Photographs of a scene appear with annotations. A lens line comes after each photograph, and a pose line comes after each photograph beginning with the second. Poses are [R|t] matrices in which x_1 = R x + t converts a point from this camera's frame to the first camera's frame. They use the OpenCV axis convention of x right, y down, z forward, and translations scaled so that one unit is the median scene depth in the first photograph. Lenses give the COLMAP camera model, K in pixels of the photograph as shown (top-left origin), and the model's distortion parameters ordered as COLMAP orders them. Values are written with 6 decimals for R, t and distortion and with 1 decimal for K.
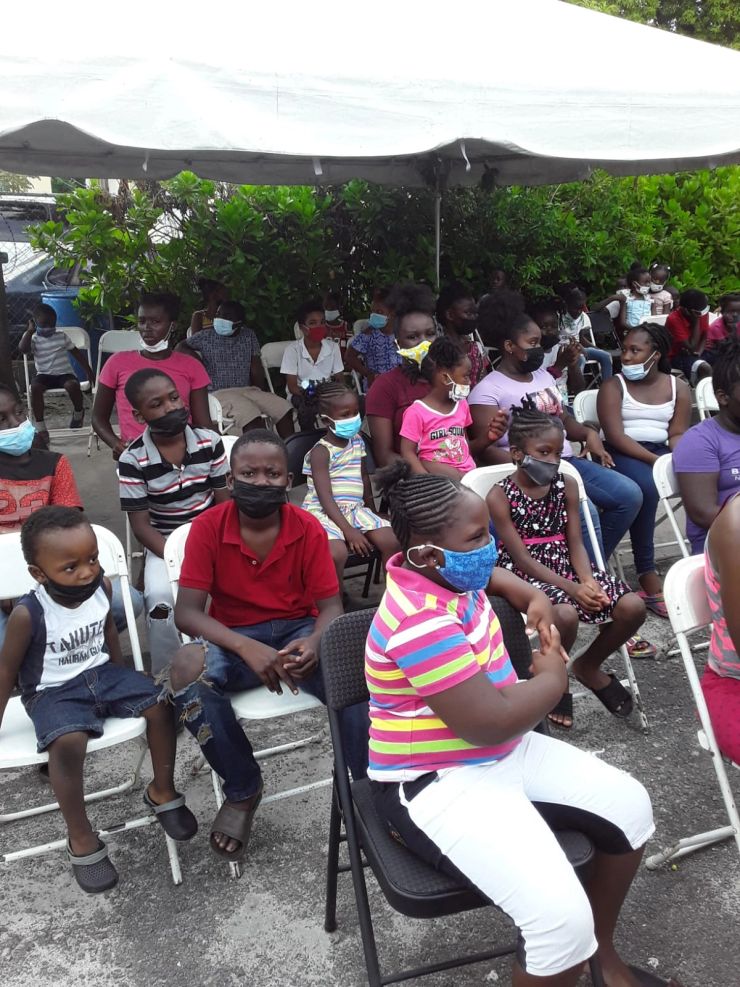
lens RADIAL K [[931.5, 0, 370.0], [0, 931.5, 493.5], [0, 0, 1]] dist [0.145466, -0.234412]
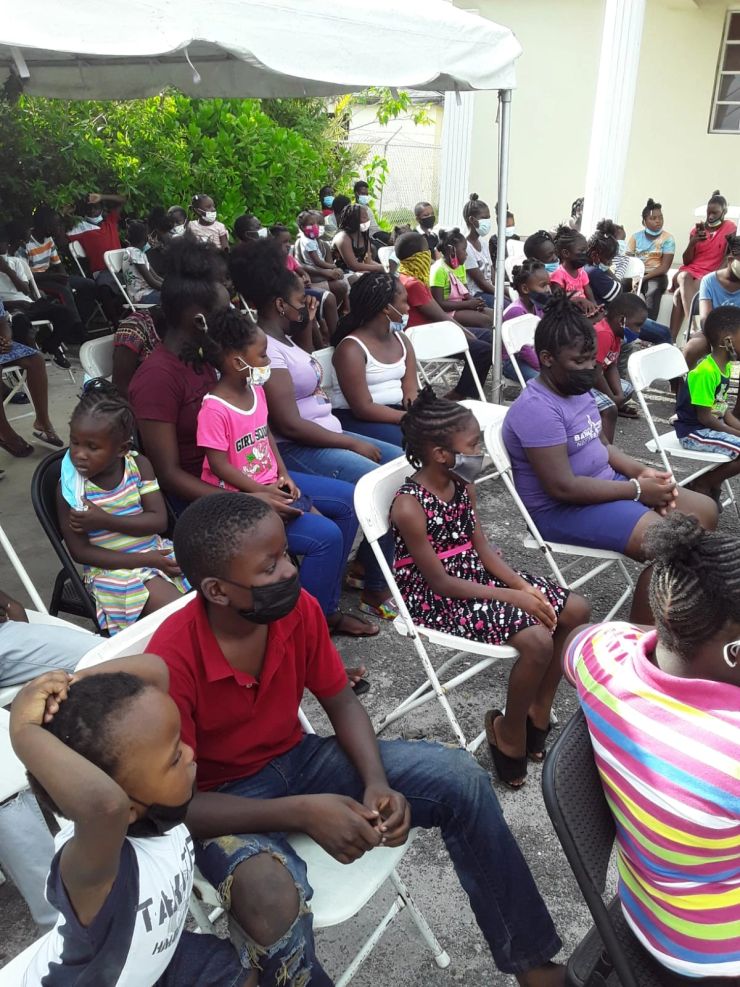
lens RADIAL K [[931.5, 0, 370.0], [0, 931.5, 493.5], [0, 0, 1]] dist [0.145466, -0.234412]
pose [[0.774937, -0.184613, 0.604476, -0.322948], [0.135182, 0.982672, 0.126815, -0.099754], [-0.617413, -0.016560, 0.786465, 0.323304]]
